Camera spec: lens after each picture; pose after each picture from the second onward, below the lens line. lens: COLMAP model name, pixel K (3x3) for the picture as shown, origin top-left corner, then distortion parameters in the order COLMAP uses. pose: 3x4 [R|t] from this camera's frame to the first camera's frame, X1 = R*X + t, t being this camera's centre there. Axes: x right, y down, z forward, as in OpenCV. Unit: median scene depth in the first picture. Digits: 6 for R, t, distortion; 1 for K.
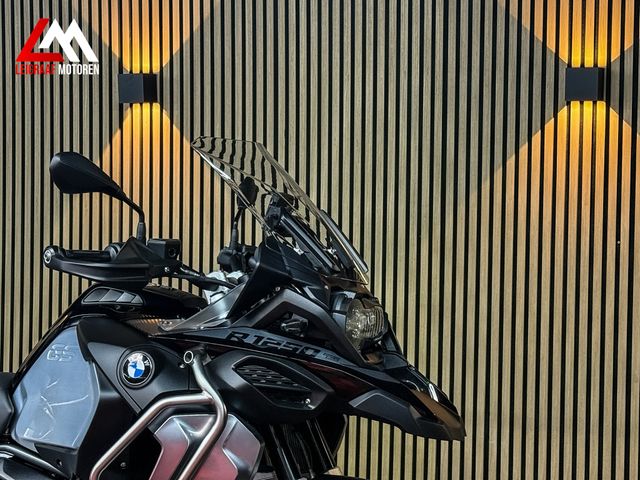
lens RADIAL K [[1353.9, 0, 321.3], [0, 1353.9, 243.3], [0, 0, 1]] dist [0.118817, 0.324508]
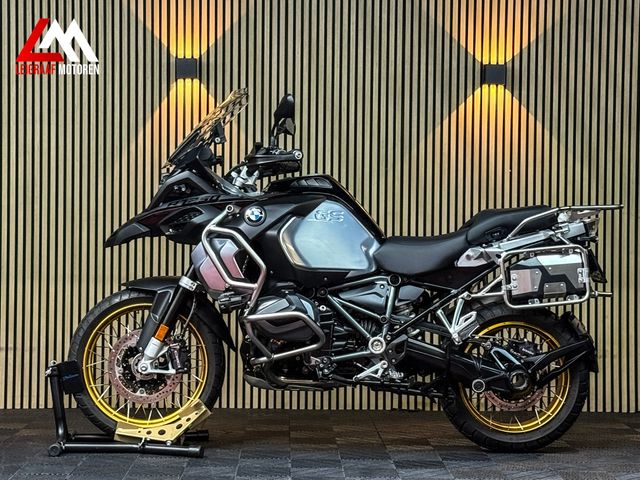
lens RADIAL K [[1371.0, 0, 320.0], [0, 1371.0, 240.0], [0, 0, 1]] dist [0.116153, 0.083941]
pose [[0.918949, -0.011117, 0.394220, -0.655336], [0.018048, 0.999741, -0.013879, 0.102810], [-0.393964, 0.019869, 0.918911, -0.446414]]
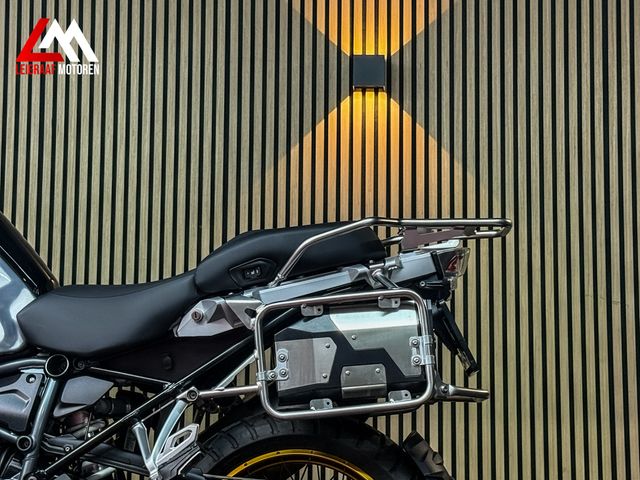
lens RADIAL K [[1367.7, 0, 320.0], [0, 1367.7, 240.0], [0, 0, 1]] dist [0.095039, 0.383894]
pose [[0.947795, 0.036164, 0.316824, -0.164594], [0.017258, 0.986275, -0.164207, 0.175800], [-0.318414, 0.161102, 0.934162, 0.059553]]
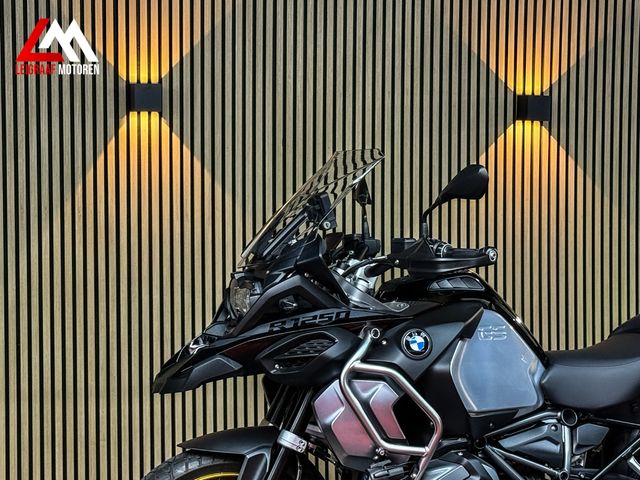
lens RADIAL K [[1371.0, 0, 320.0], [0, 1371.0, 240.0], [0, 0, 1]] dist [0.116153, 0.083941]
pose [[0.767368, -0.037447, 0.640112, -0.798079], [0.038352, 0.999186, 0.012477, -0.014558], [-0.640059, 0.014975, 0.768180, 0.119765]]
